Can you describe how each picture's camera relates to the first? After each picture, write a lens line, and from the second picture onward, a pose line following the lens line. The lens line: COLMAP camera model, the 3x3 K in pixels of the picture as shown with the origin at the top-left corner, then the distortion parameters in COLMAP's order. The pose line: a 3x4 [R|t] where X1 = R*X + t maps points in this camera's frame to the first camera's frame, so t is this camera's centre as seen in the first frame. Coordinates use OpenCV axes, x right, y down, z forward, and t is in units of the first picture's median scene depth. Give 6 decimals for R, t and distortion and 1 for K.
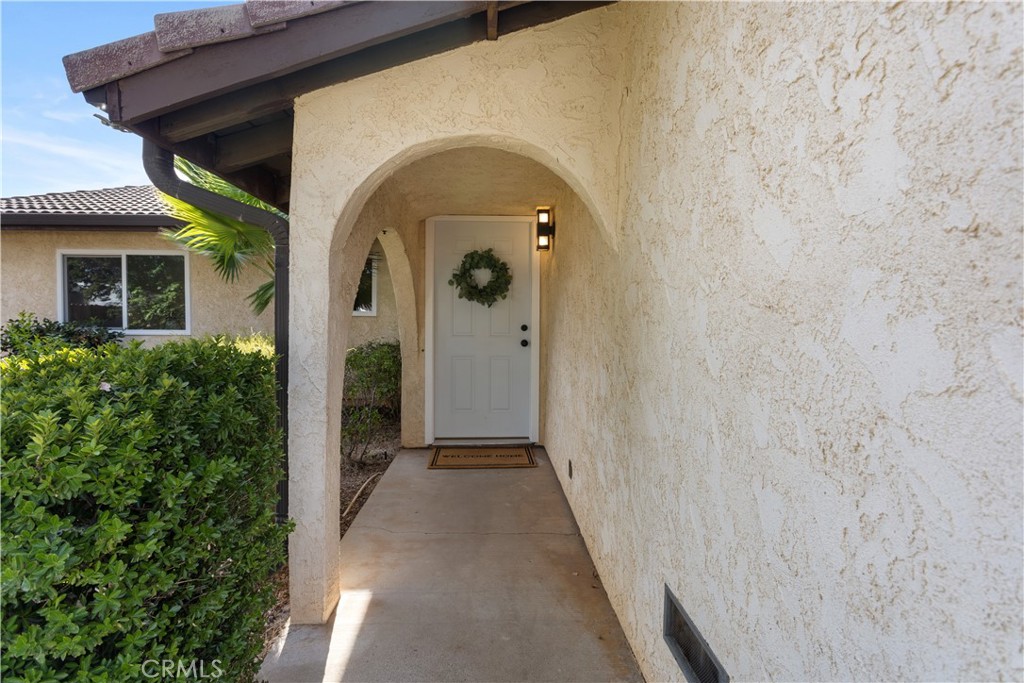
lens RADIAL K [[494.5, 0, 512.0], [0, 494.5, 341.5], [0, 0, 1]] dist [-0.000654, 0.000854]
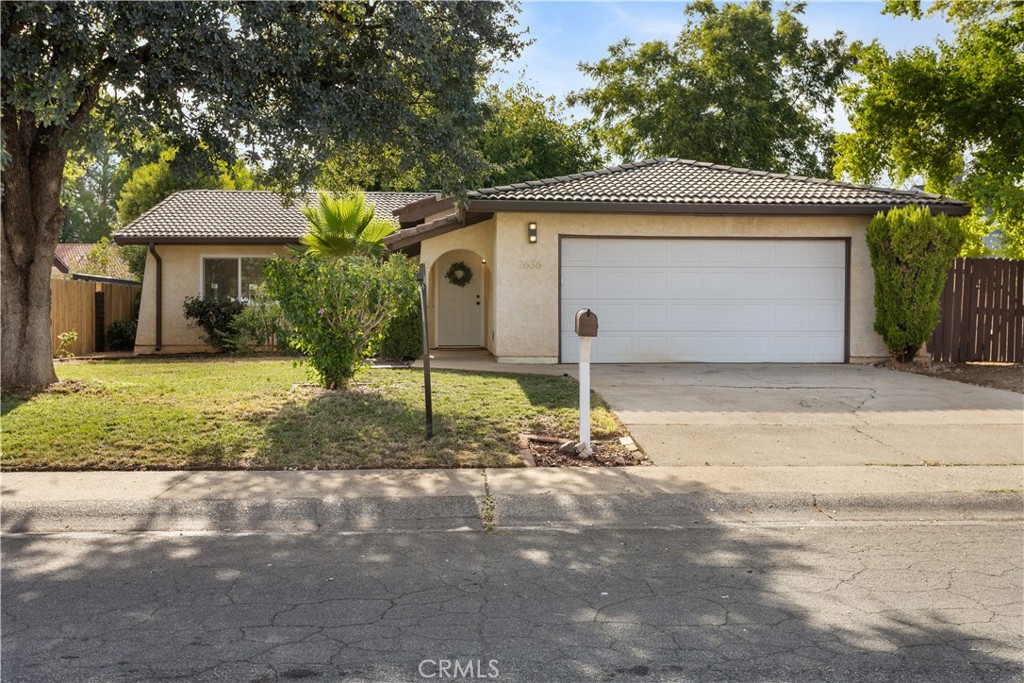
lens RADIAL K [[1025.6, 0, 512.0], [0, 1025.6, 341.5], [0, 0, 1]] dist [0.001964, 0.000645]
pose [[0.999972, -0.003189, 0.006814, 0.147060], [0.003408, 0.999469, -0.032394, 0.329309], [-0.006707, 0.032416, 0.999452, -3.663743]]
